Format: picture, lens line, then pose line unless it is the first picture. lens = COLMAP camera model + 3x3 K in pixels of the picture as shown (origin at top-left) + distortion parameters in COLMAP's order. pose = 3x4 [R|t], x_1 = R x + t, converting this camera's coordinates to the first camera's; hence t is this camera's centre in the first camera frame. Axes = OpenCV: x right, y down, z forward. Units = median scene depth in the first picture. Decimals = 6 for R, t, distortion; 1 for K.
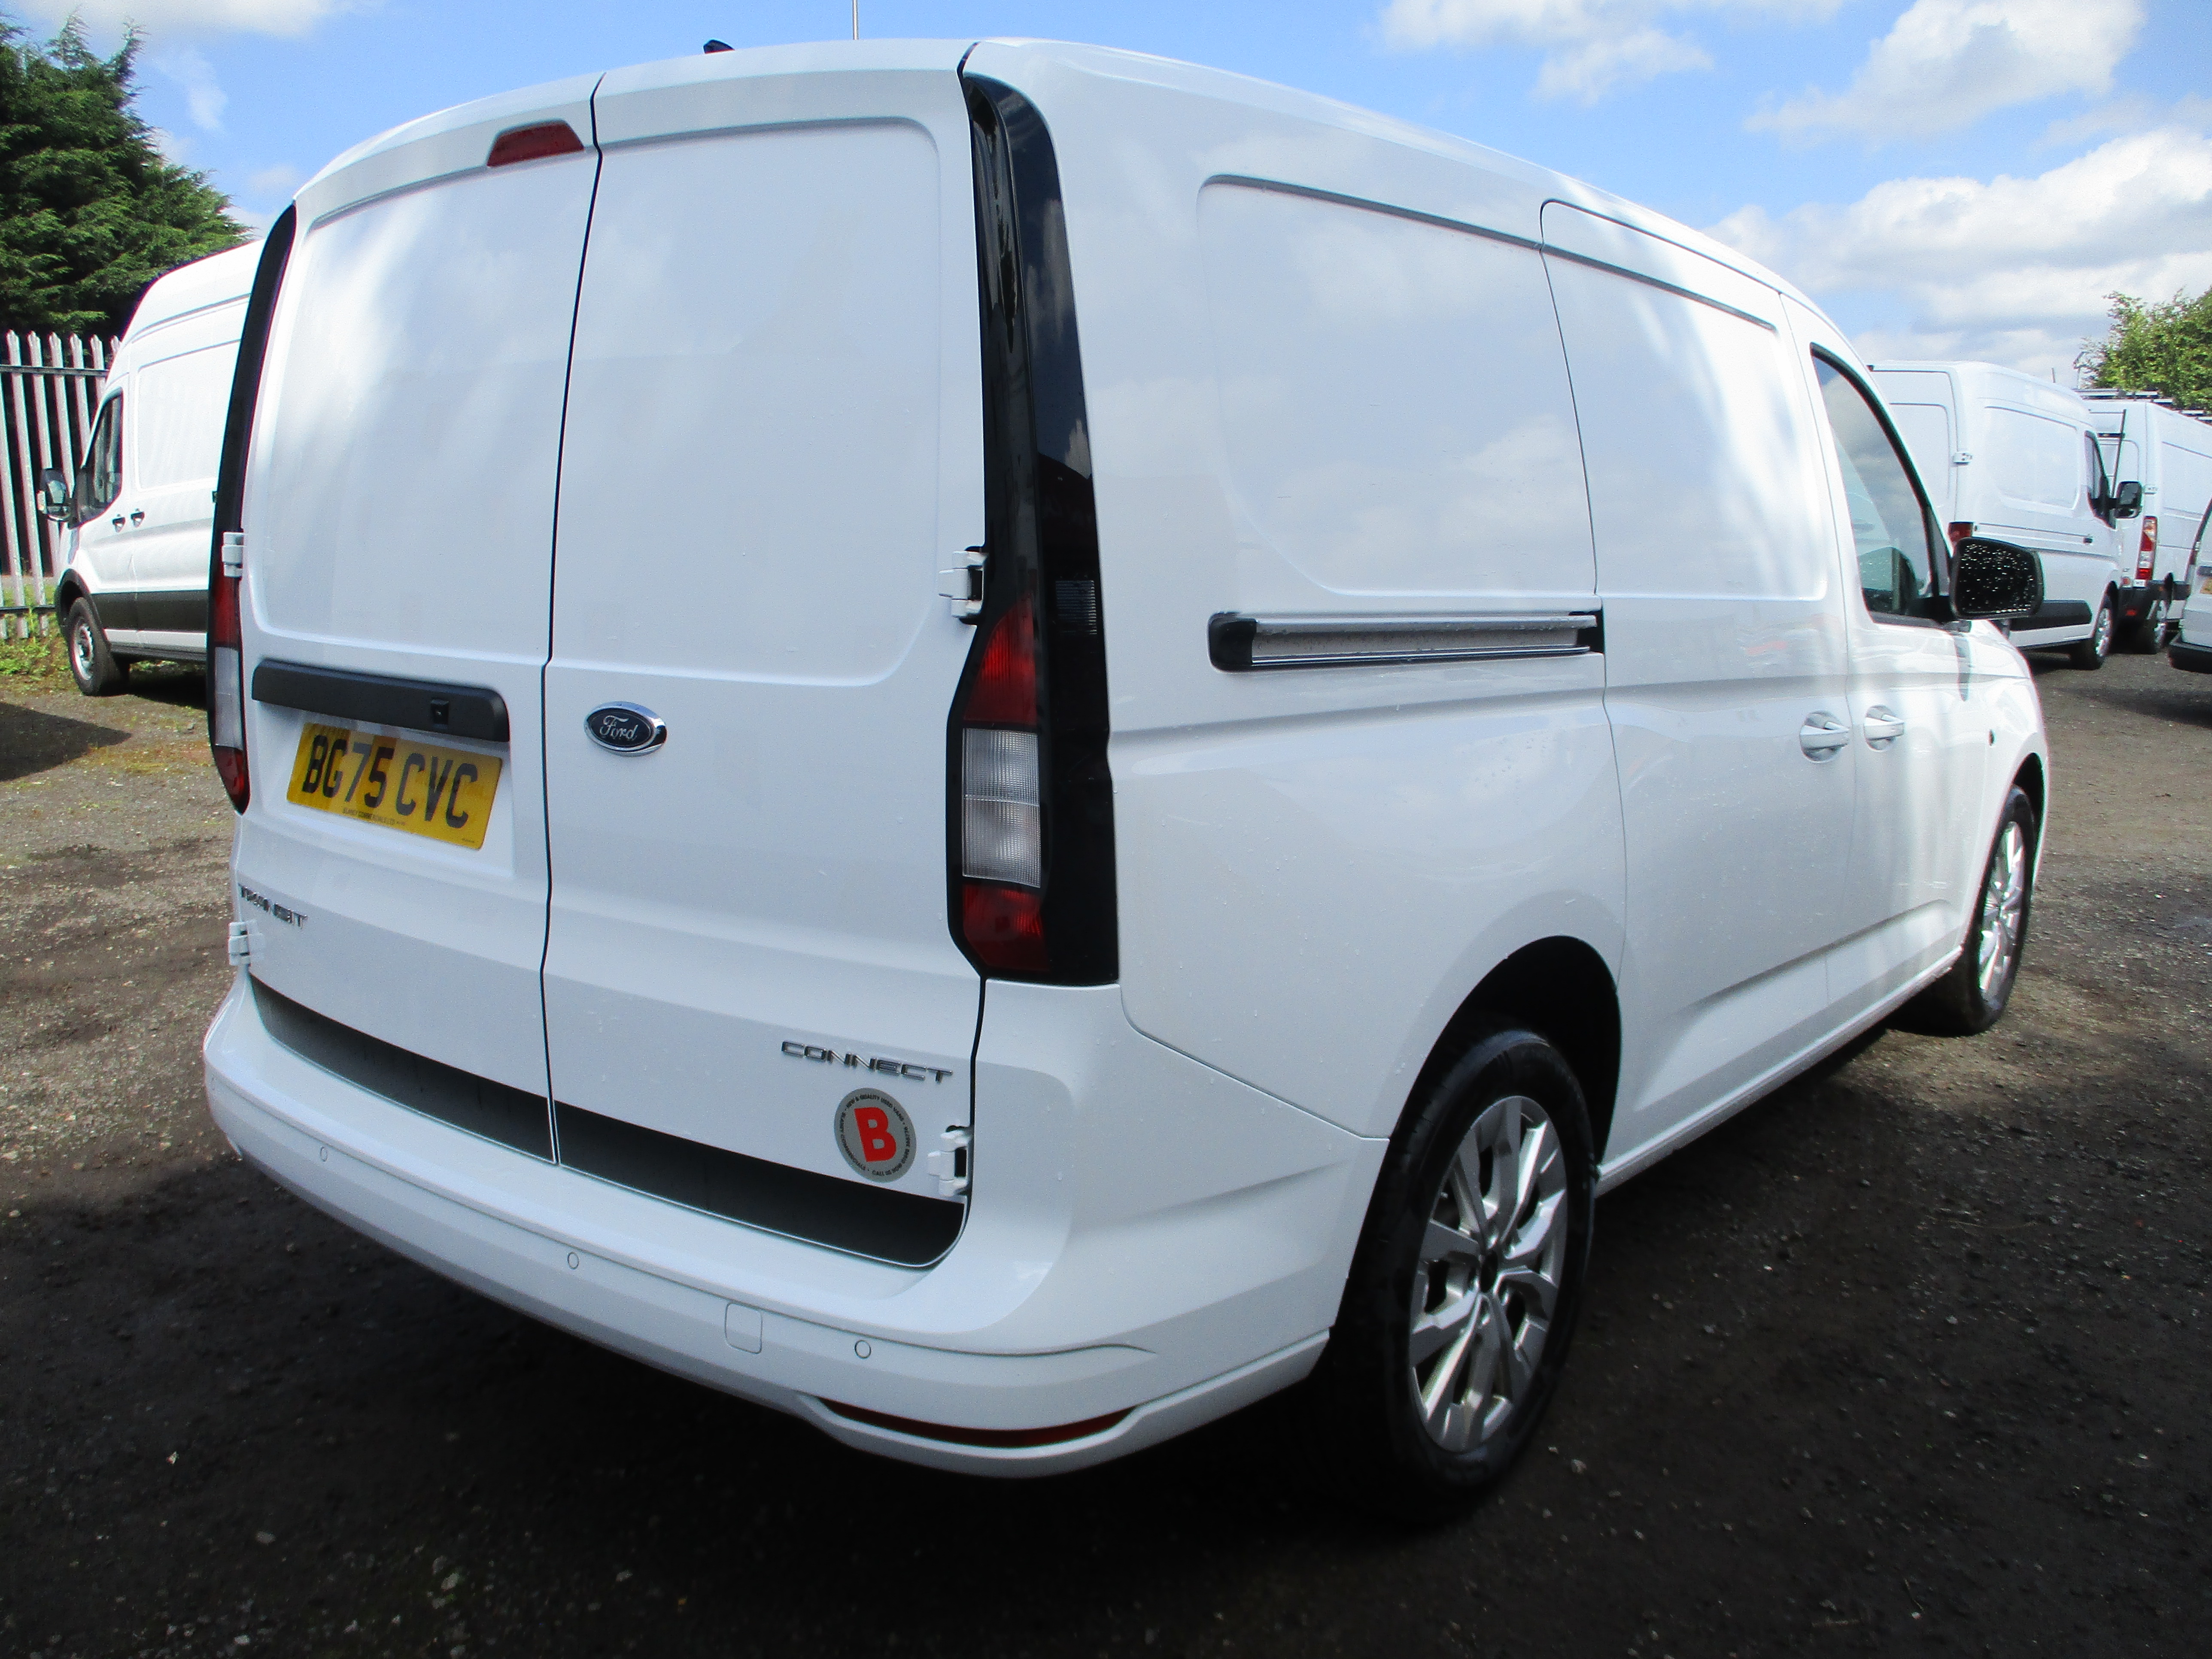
lens RADIAL K [[1857.7, 0, 1091.1], [0, 1857.7, 834.6], [0, 0, 1]] dist [-0.046837, 0.001154]
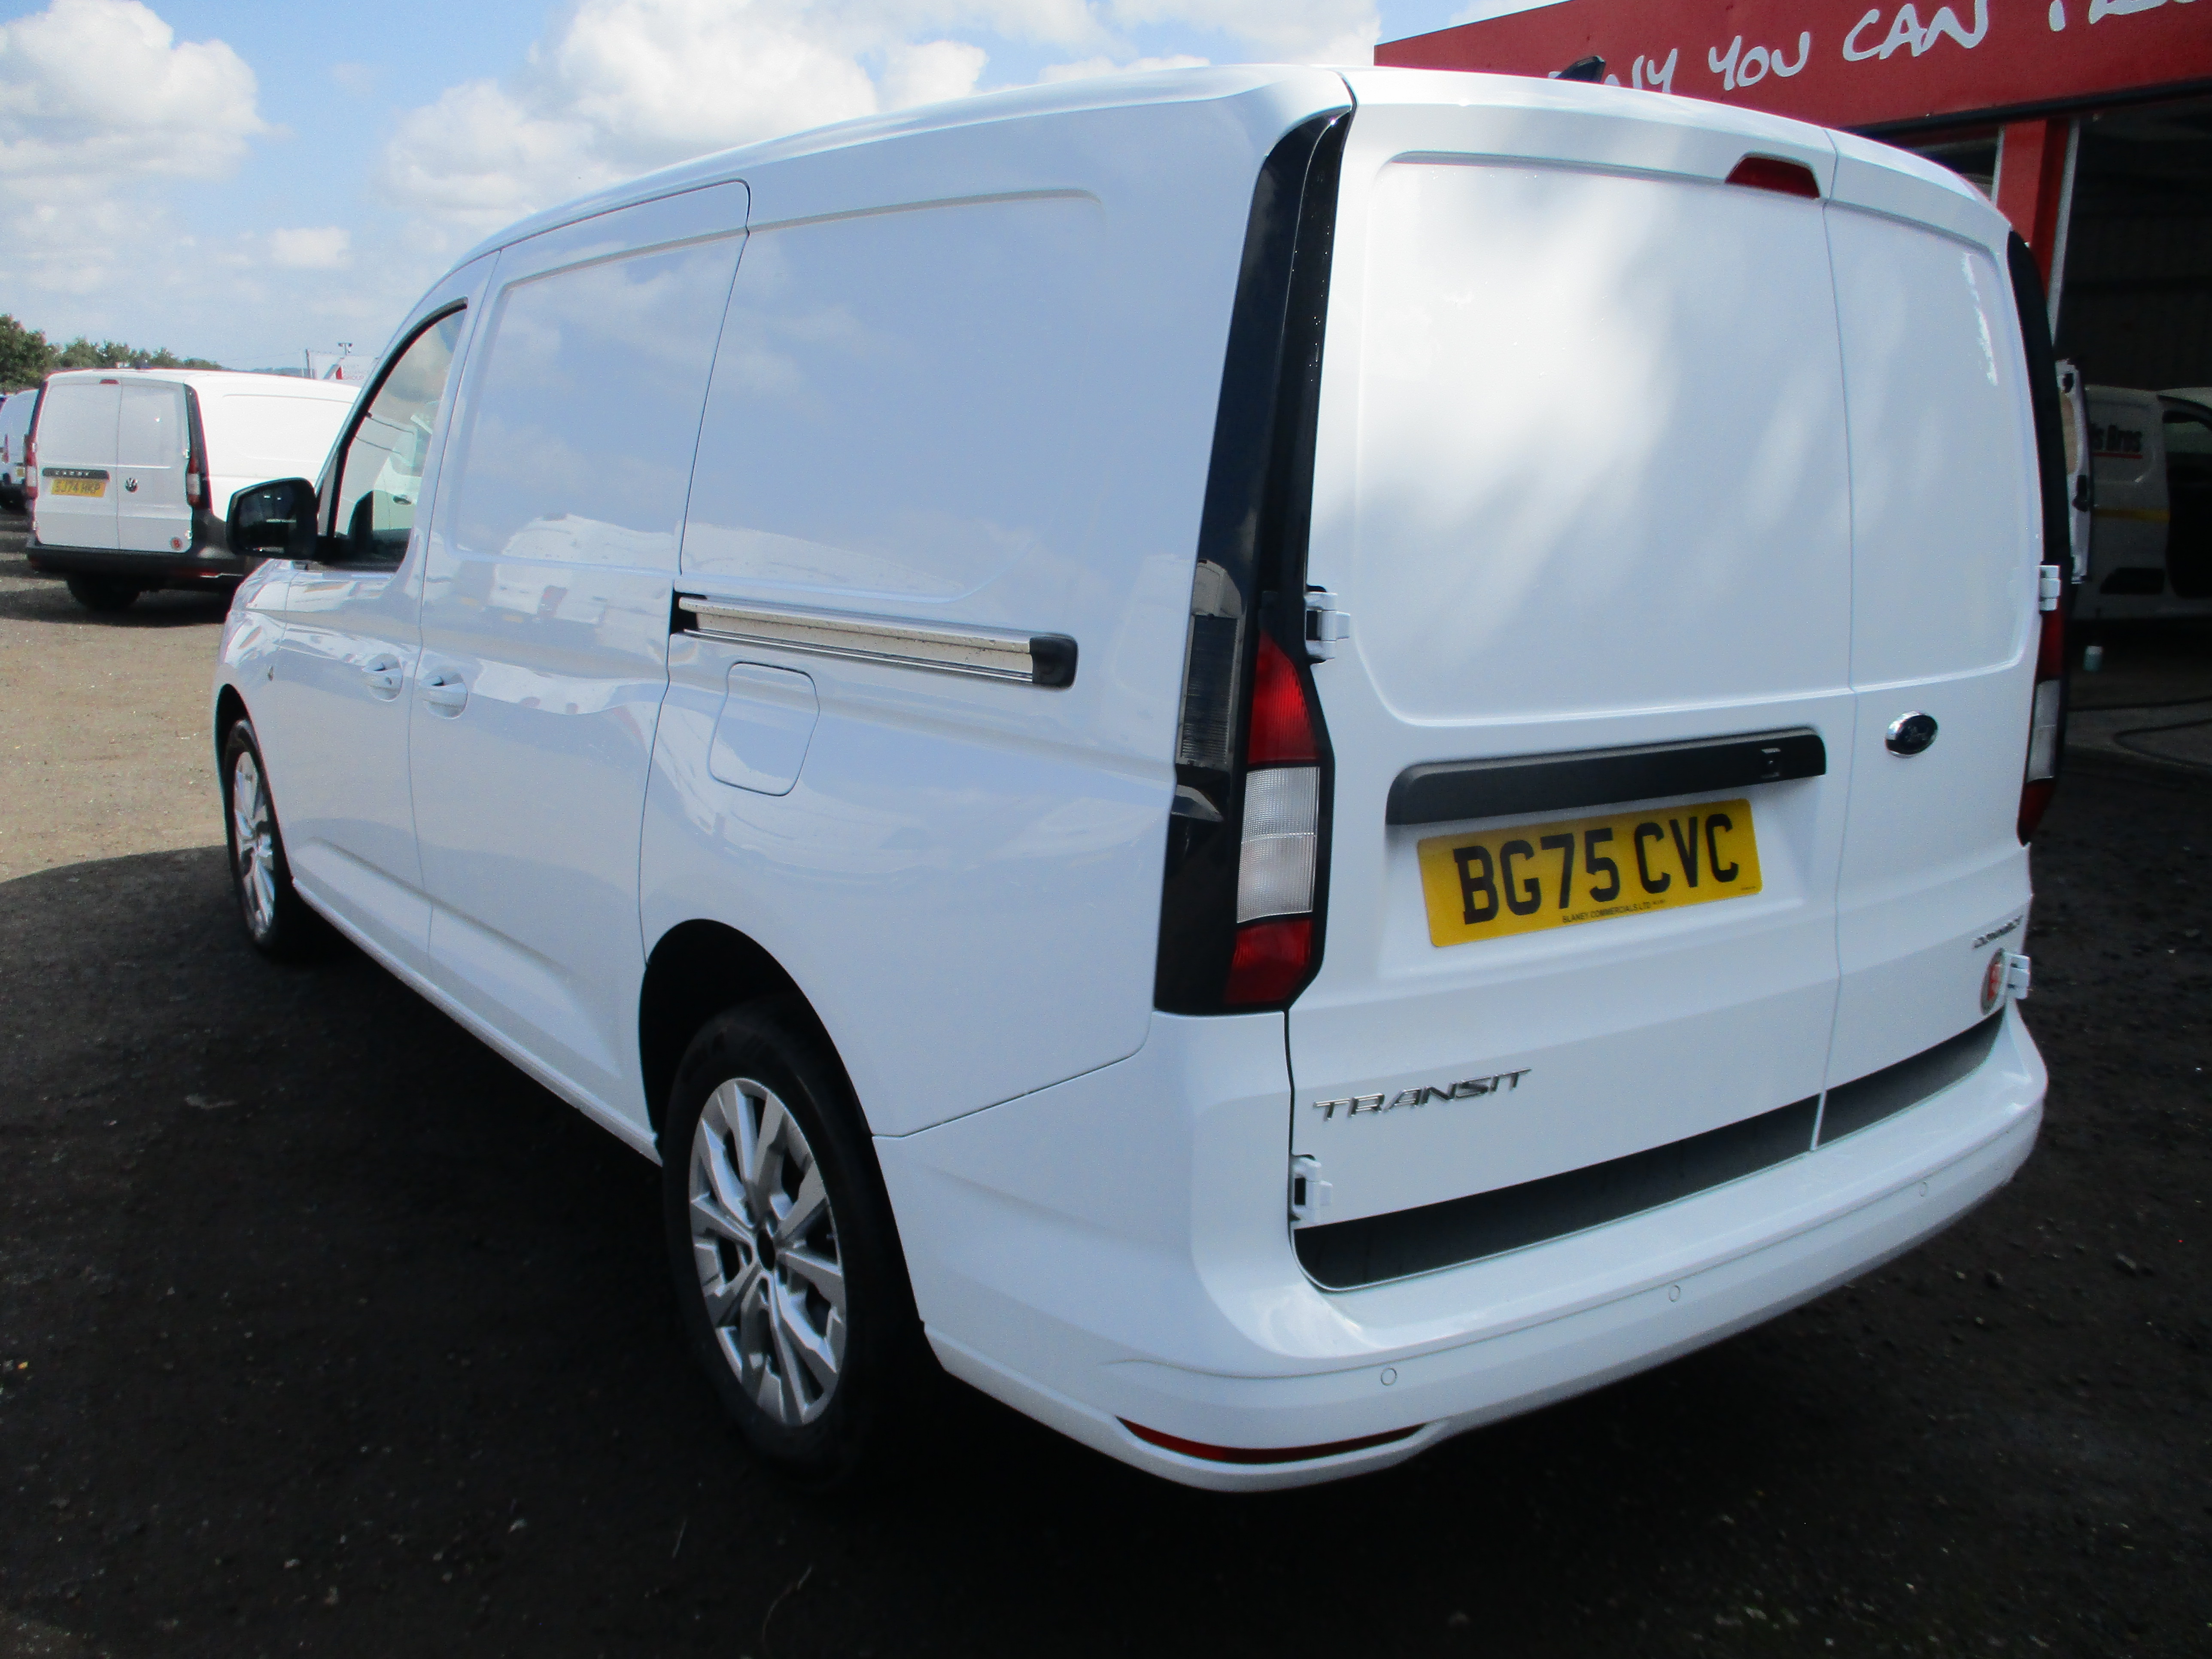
lens RADIAL K [[1821.4, 0, 1106.0], [0, 1821.4, 829.5], [0, 0, 1]] dist [-0.007314, 0.004970]
pose [[0.260405, -0.205330, 0.943413, -1.371176], [0.144277, 0.974429, 0.172256, -0.249962], [-0.954659, 0.091257, 0.283371, 1.082731]]
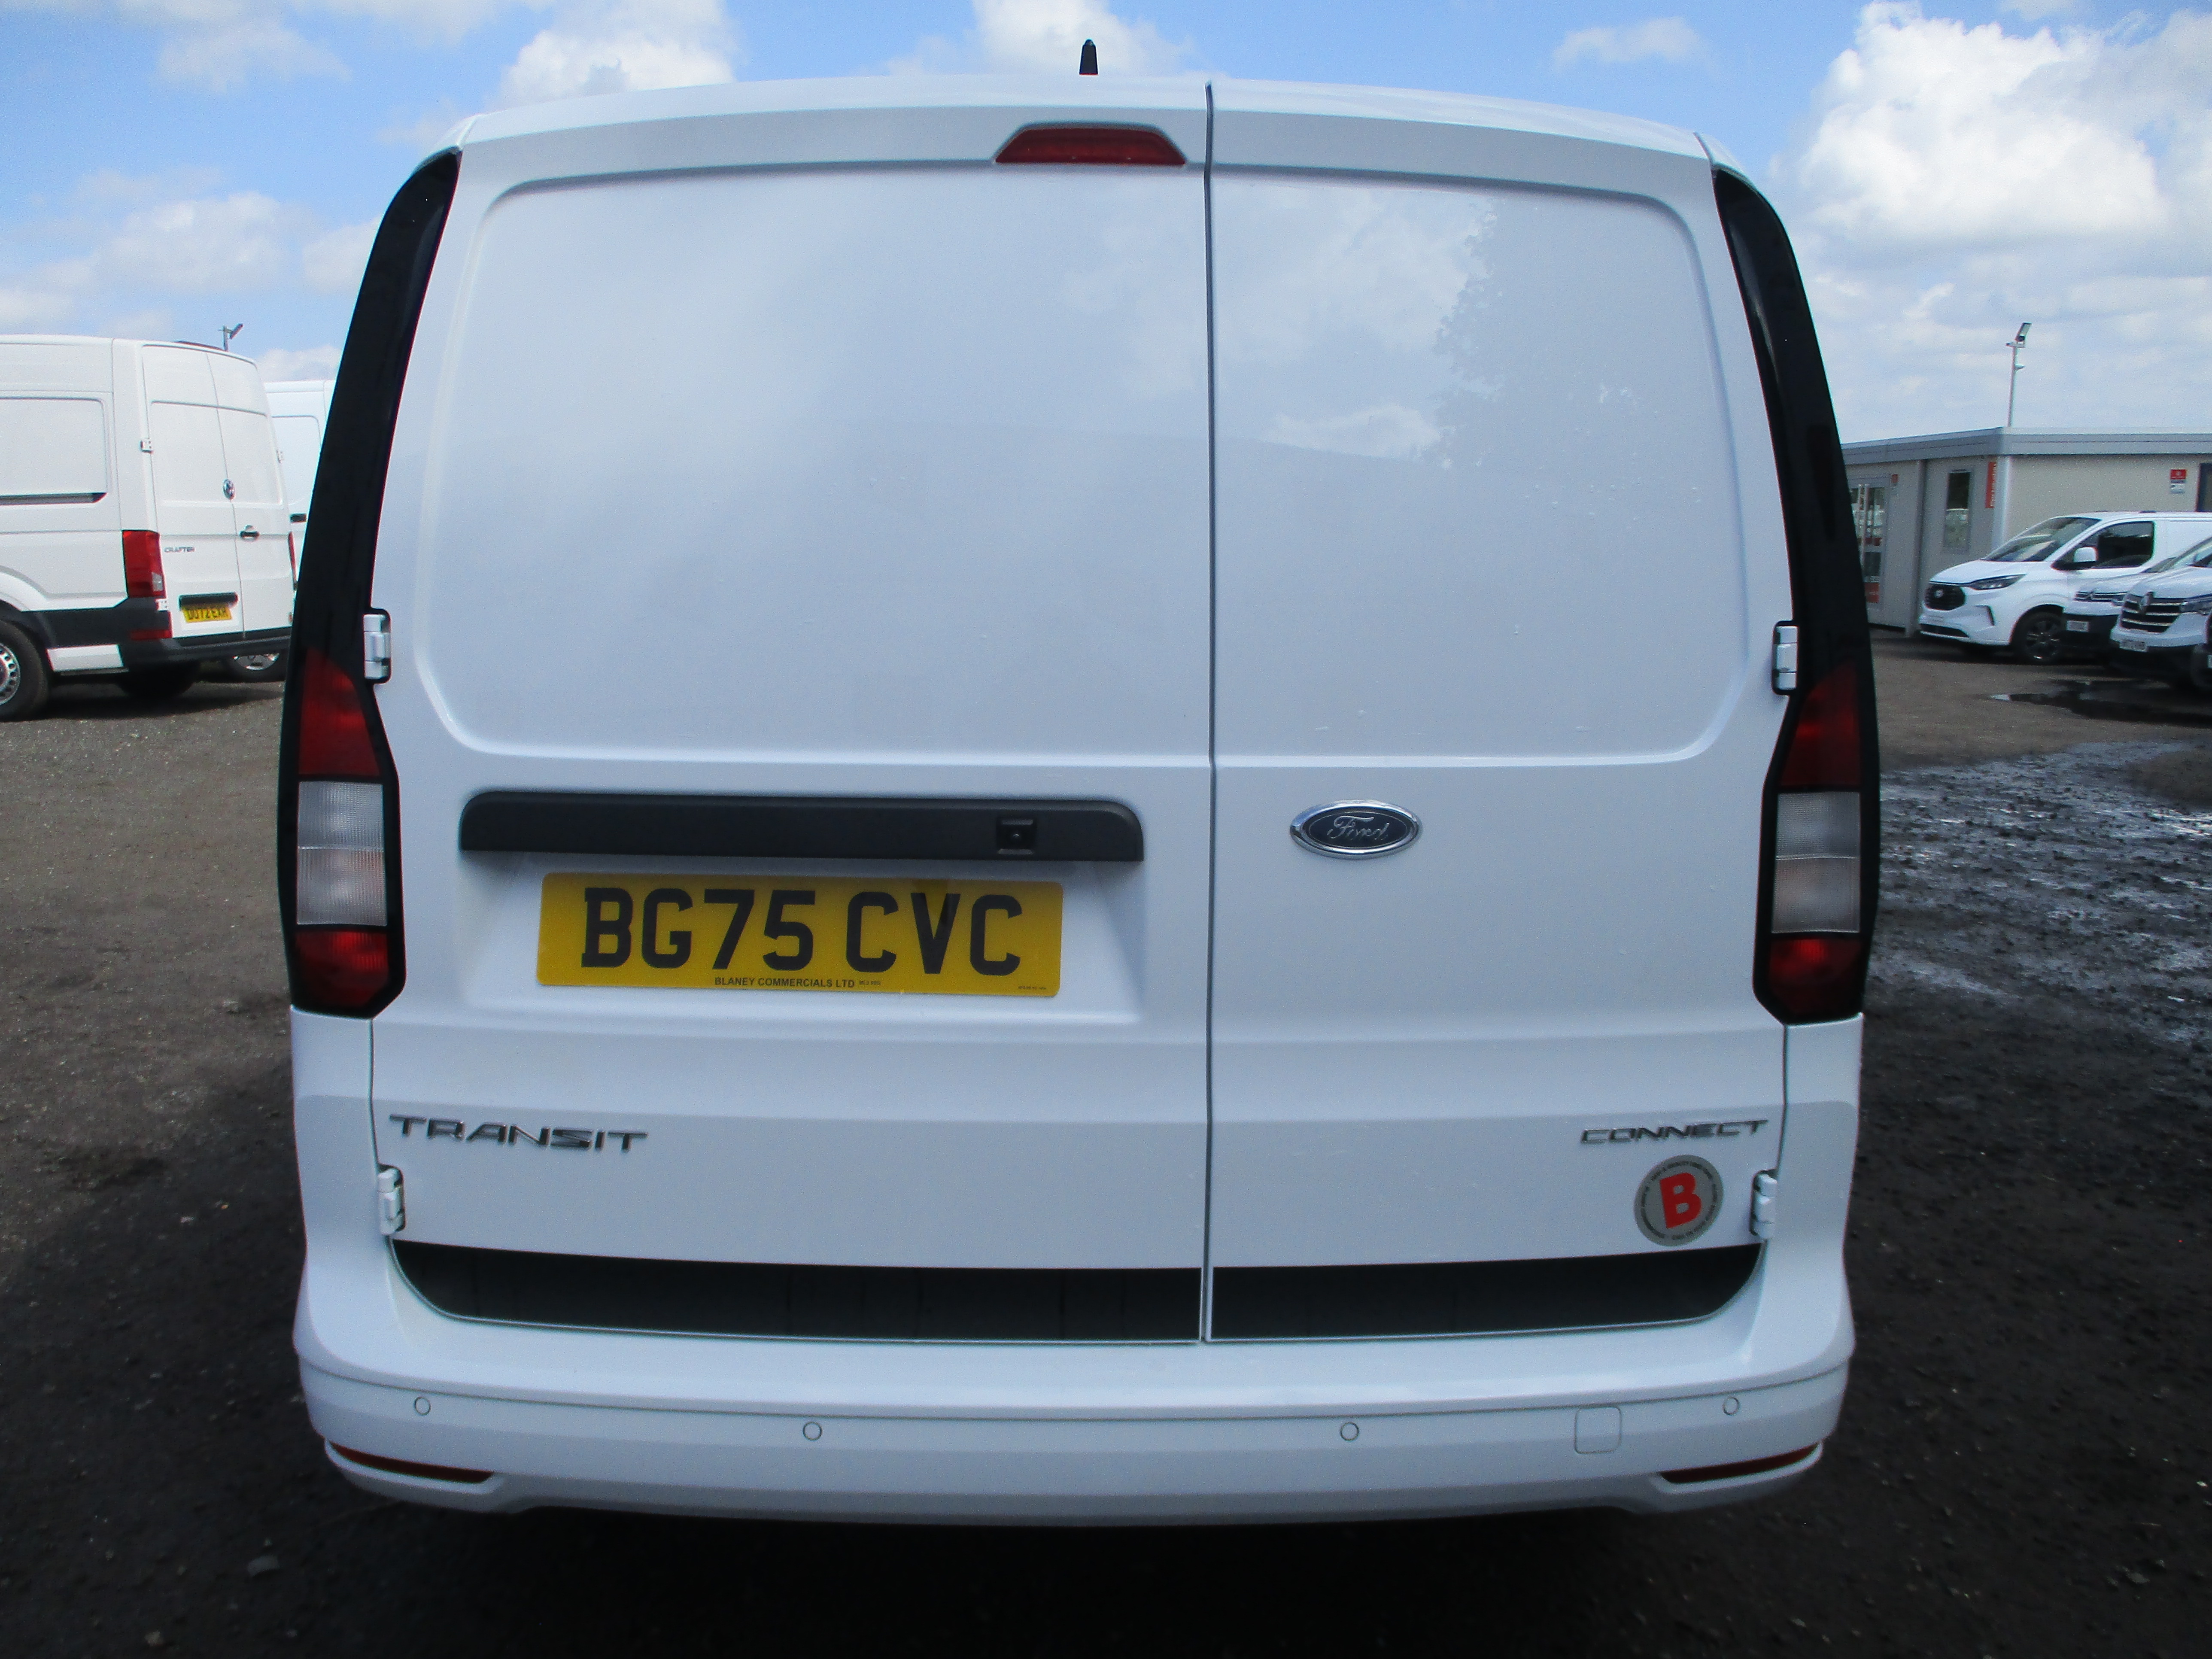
lens RADIAL K [[1857.7, 0, 1091.1], [0, 1857.7, 834.6], [0, 0, 1]] dist [-0.046837, 0.001154]
pose [[0.775025, -0.105142, 0.623122, -0.846970], [0.108587, 0.993553, 0.032588, -0.090882], [-0.622531, 0.042407, 0.781445, 0.351140]]
